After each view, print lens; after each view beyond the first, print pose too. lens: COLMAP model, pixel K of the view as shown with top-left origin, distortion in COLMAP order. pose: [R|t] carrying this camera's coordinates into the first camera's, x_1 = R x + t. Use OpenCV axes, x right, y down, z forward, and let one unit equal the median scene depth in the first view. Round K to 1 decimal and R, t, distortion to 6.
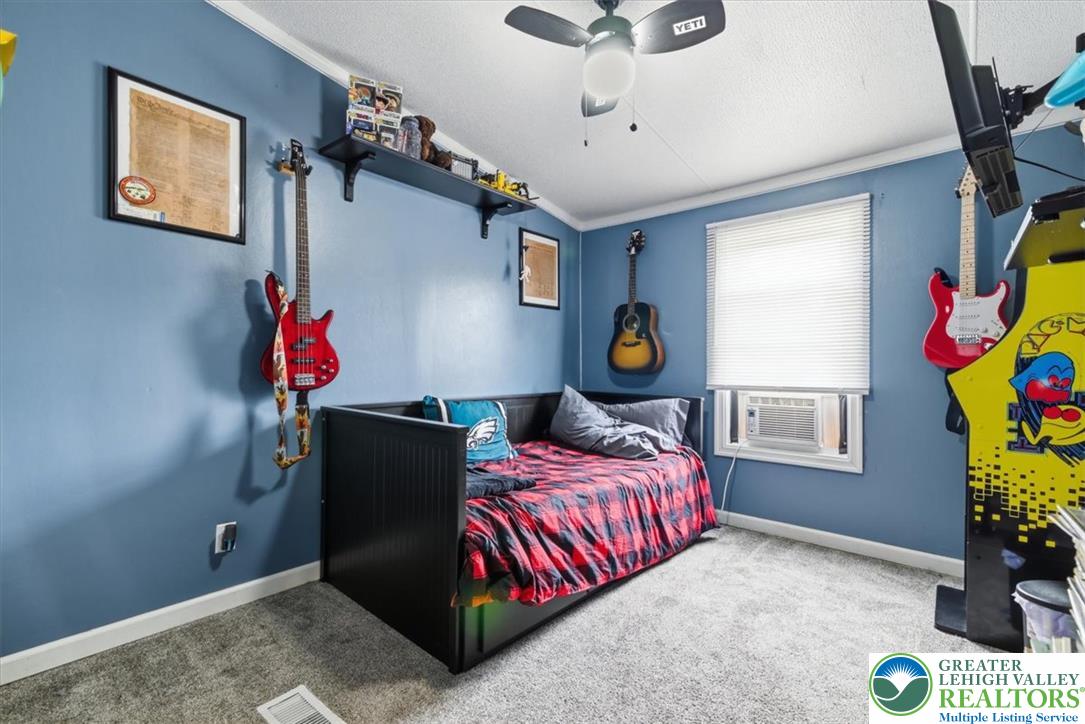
lens RADIAL K [[490.5, 0, 542.3], [0, 490.5, 363.6], [0, 0, 1]] dist [0.023238, -0.001112]
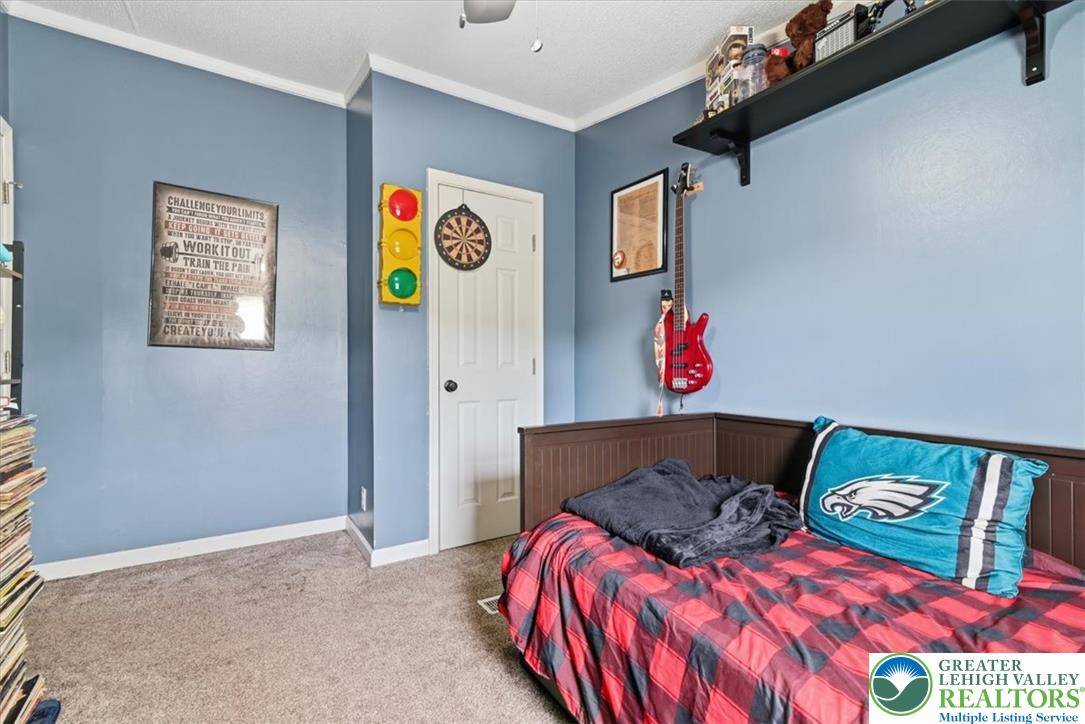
lens RADIAL K [[490.5, 0, 542.3], [0, 490.5, 362.4], [0, 0, 1]] dist [0.023238, -0.001112]
pose [[-0.295853, -0.010003, -0.955181, 0.605997], [0.003245, 0.999929, -0.011477, -0.001158], [0.955228, -0.006495, -0.295799, 0.990331]]
